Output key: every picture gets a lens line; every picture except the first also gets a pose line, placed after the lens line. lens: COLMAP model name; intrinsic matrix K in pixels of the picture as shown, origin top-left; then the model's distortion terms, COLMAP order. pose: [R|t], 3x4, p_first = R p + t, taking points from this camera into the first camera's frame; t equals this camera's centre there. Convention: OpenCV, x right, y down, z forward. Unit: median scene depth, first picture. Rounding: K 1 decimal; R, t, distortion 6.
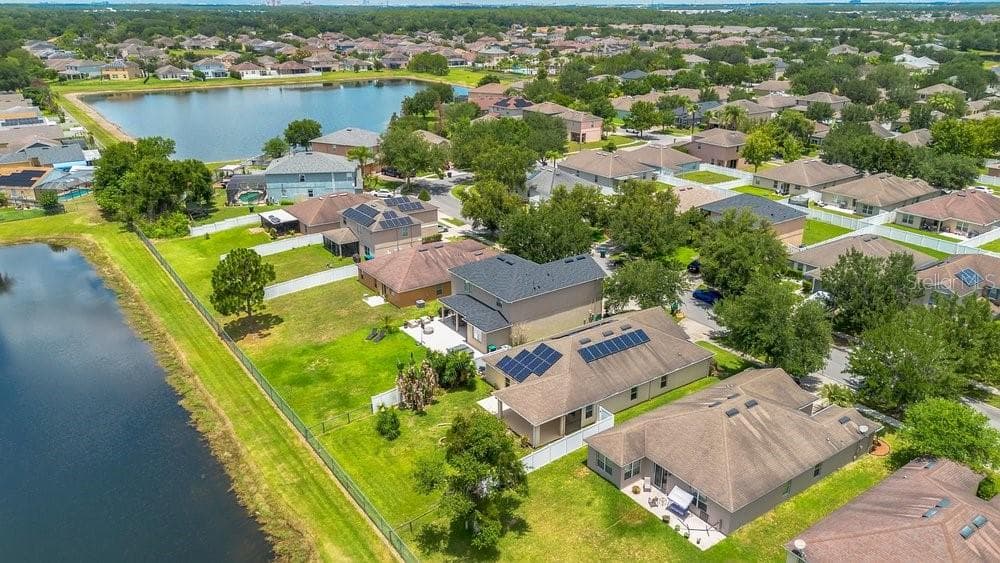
lens RADIAL K [[761.0, 0, 532.4], [0, 761.0, 280.7], [0, 0, 1]] dist [0.045899, -0.037696]
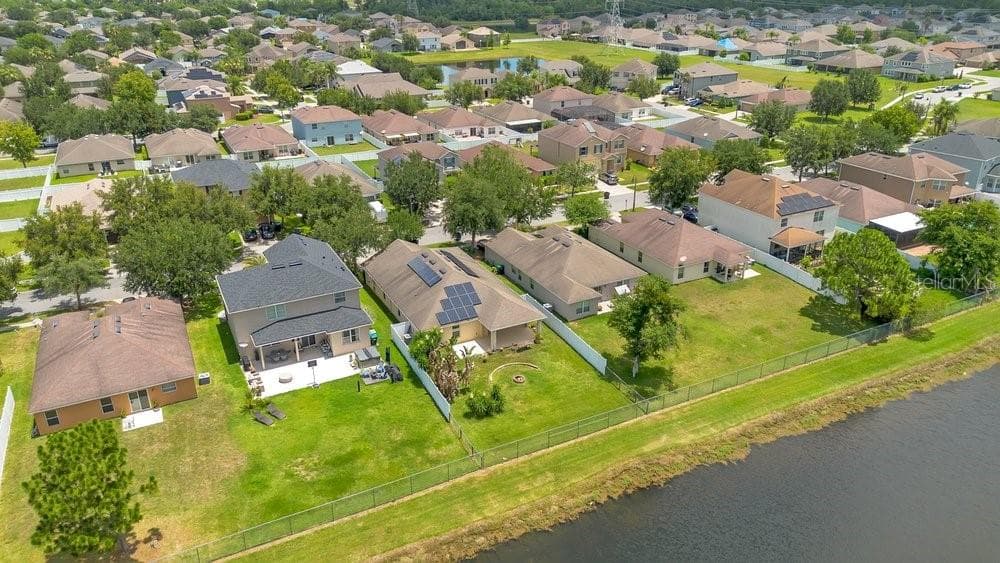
lens RADIAL K [[713.5, 0, 500.0], [0, 713.5, 267.2], [0, 0, 1]] dist [0.058083, -0.062194]
pose [[0.137233, -0.381170, 0.914263, -0.819925], [0.339115, 0.885299, 0.318193, -0.223361], [-0.930681, 0.266374, 0.250753, 0.590796]]
